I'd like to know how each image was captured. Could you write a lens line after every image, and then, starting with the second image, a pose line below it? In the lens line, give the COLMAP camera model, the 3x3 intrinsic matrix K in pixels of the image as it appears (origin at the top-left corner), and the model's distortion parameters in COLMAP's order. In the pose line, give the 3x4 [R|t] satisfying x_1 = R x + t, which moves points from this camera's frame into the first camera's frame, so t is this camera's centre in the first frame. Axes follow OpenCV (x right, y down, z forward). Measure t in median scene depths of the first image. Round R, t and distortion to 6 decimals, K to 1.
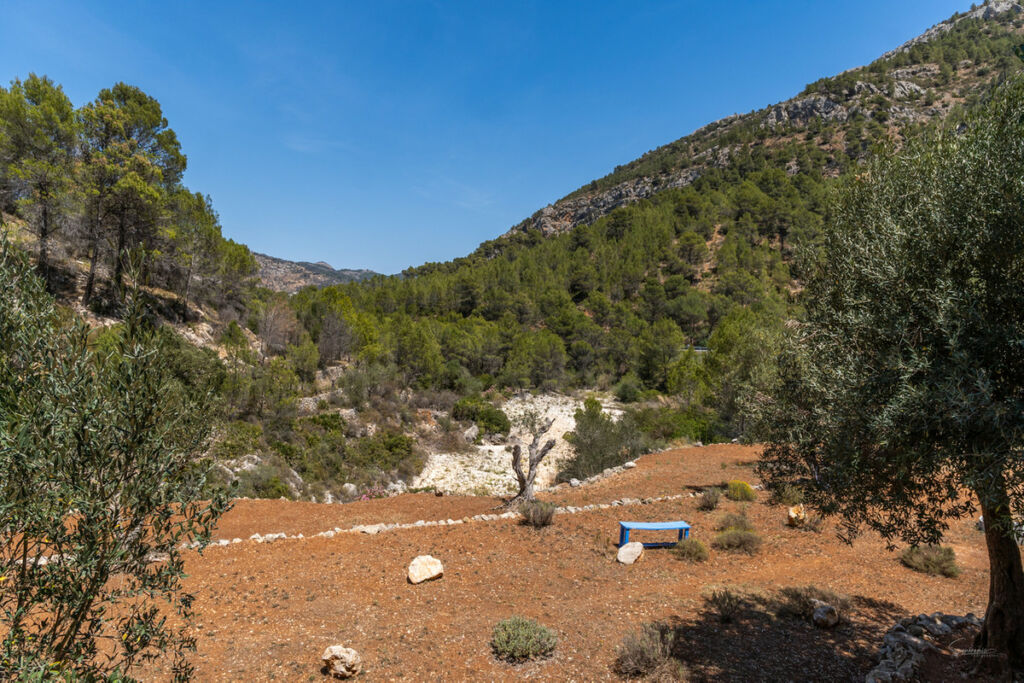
lens RADIAL K [[652.5, 0, 512.1], [0, 652.5, 337.4], [0, 0, 1]] dist [-0.006189, -0.001246]
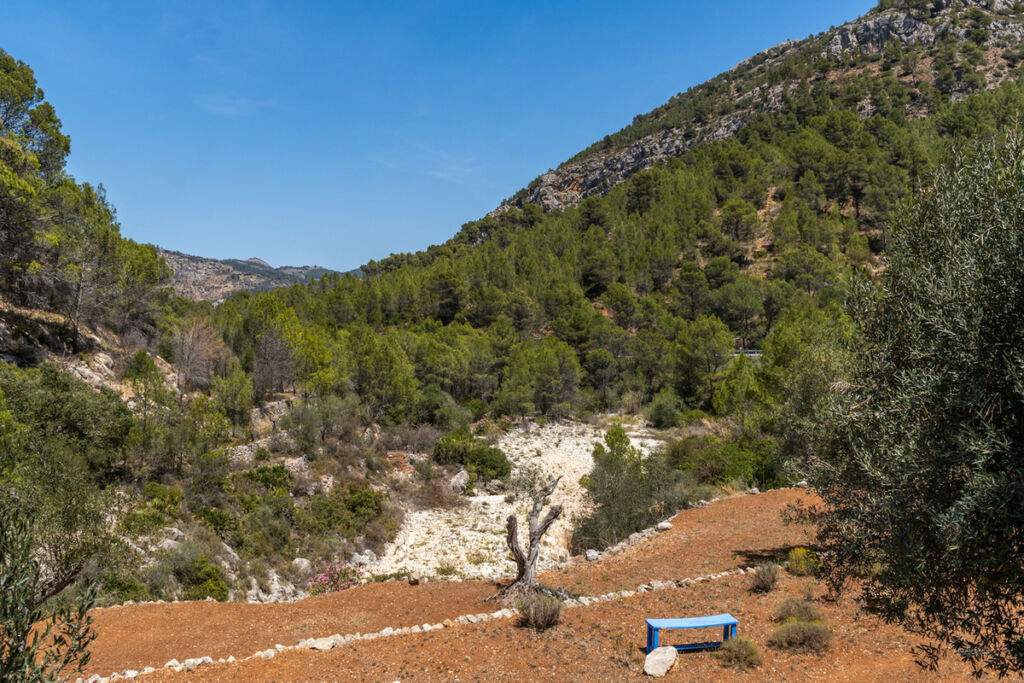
lens RADIAL K [[859.0, 0, 512.2], [0, 859.0, 335.2], [0, 0, 1]] dist [0.000034, -0.011437]
pose [[0.998935, -0.045991, 0.003615, 0.000985], [0.046032, 0.998864, -0.012339, -0.002376], [-0.003043, 0.012492, 0.999917, -0.000841]]
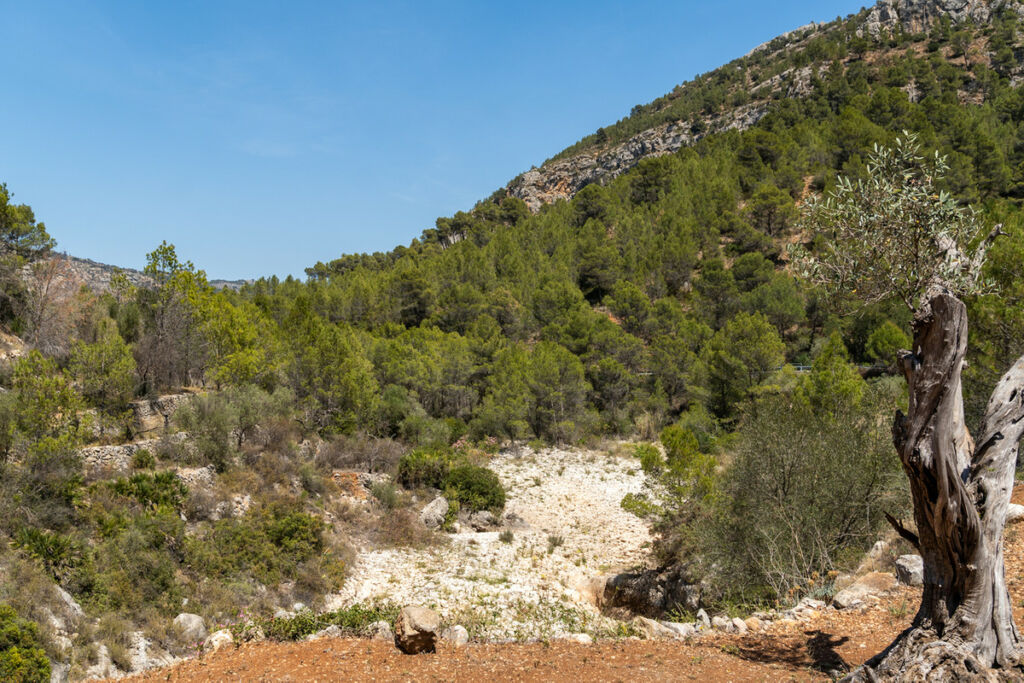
lens RADIAL K [[1008.4, 0, 516.4], [0, 1008.4, 337.5], [0, 0, 1]] dist [-0.011296, 0.000000]
pose [[0.998858, -0.030619, 0.036672, -0.006883], [0.032027, 0.998748, -0.038430, 0.012287], [-0.035449, 0.039561, 0.998588, 0.052665]]
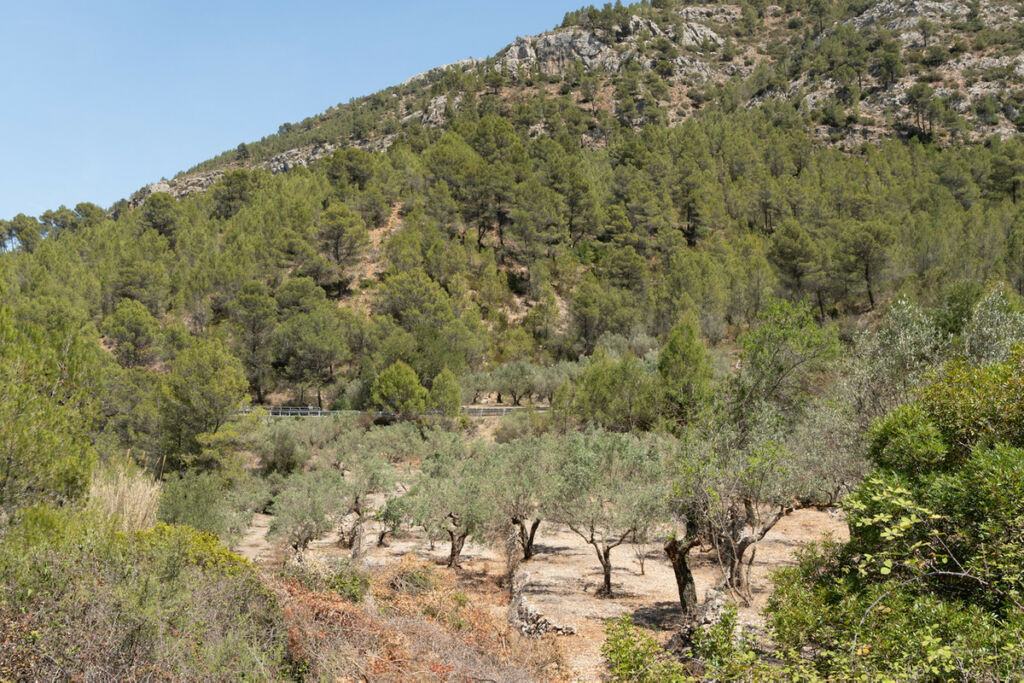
lens RADIAL K [[1069.5, 0, 508.7], [0, 1069.5, 348.9], [0, 0, 1]] dist [-0.016167, 0.000000]
pose [[0.938117, 0.017734, 0.345864, 0.097307], [0.003068, 0.998223, -0.059507, 0.013159], [-0.346305, 0.056886, 0.936396, 0.113598]]
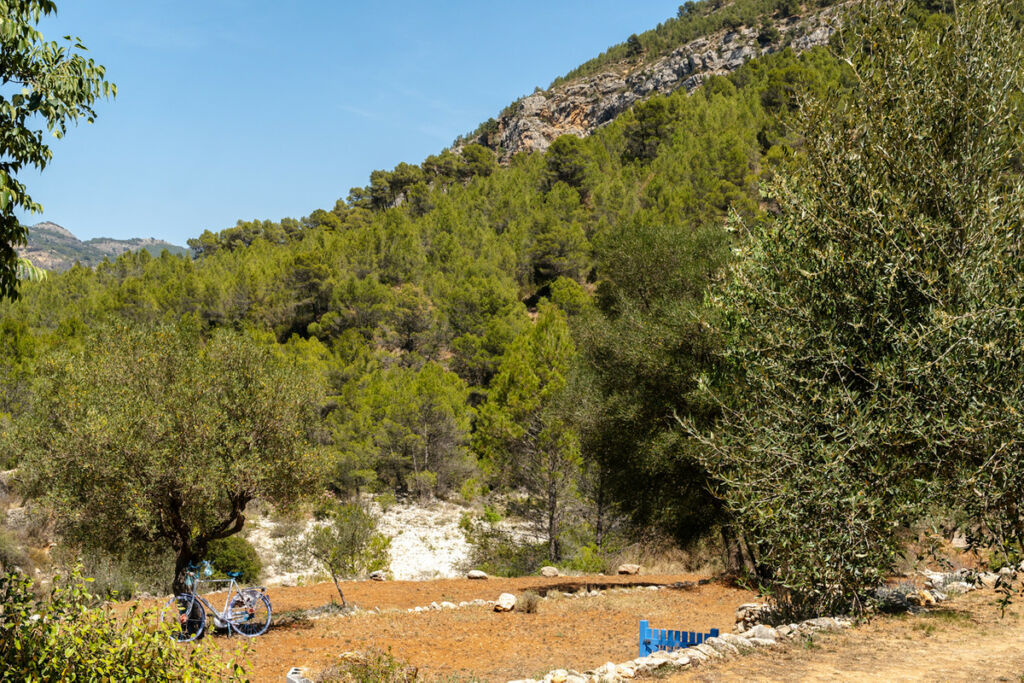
lens RADIAL K [[1446.9, 0, 512.1], [0, 1446.9, 341.9], [0, 0, 1]] dist [0.018373, 0.000000]
pose [[0.999512, -0.018912, 0.024865, 0.053351], [0.019604, 0.999419, -0.027888, 0.001356], [-0.024323, 0.028362, 0.999302, -0.017072]]
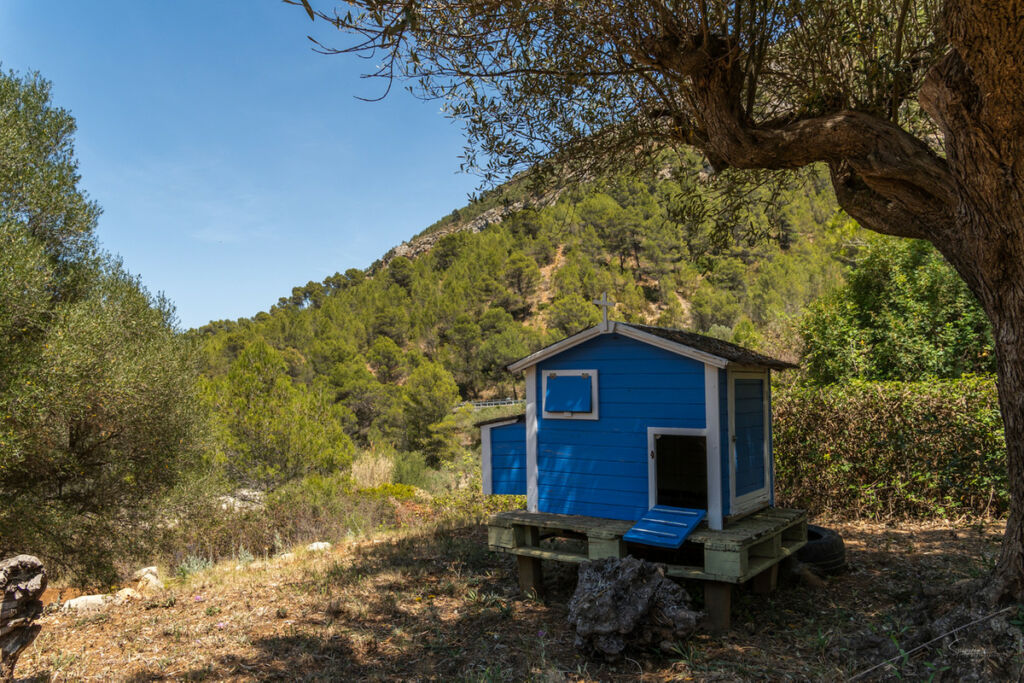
lens RADIAL K [[800.3, 0, 508.5], [0, 800.3, 341.5], [0, 0, 1]] dist [-0.000770, 0.000218]
pose [[0.984776, -0.078158, 0.155265, 0.105022], [0.090232, 0.993293, -0.072295, 0.010647], [-0.148573, 0.085204, 0.985224, 0.069245]]
